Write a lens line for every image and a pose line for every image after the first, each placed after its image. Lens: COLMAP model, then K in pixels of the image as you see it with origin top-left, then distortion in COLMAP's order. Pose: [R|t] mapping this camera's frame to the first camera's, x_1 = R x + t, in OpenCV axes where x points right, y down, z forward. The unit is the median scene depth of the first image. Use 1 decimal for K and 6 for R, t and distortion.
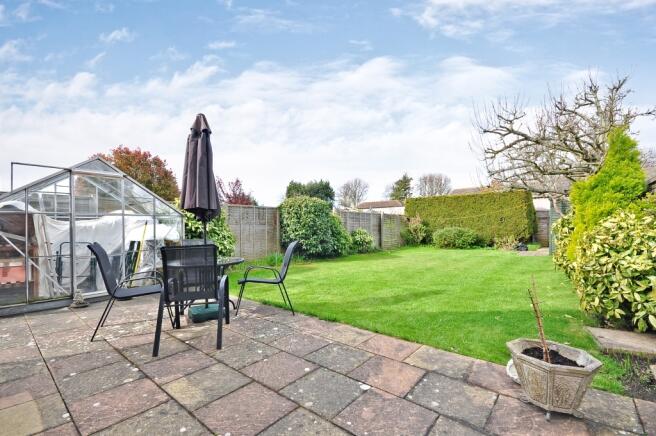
lens RADIAL K [[290.5, 0, 331.7], [0, 290.5, 227.0], [0, 0, 1]] dist [-0.000070, 0.000154]
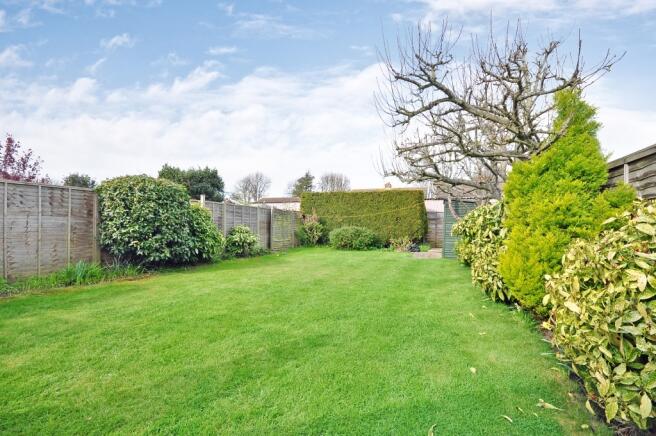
lens RADIAL K [[290.5, 0, 331.7], [0, 290.5, 227.0], [0, 0, 1]] dist [-0.000070, 0.000154]
pose [[0.946284, 0.019564, 0.322745, 0.079421], [-0.022338, 0.999739, 0.004892, -0.000280], [-0.322565, -0.011839, 0.946473, 0.181702]]
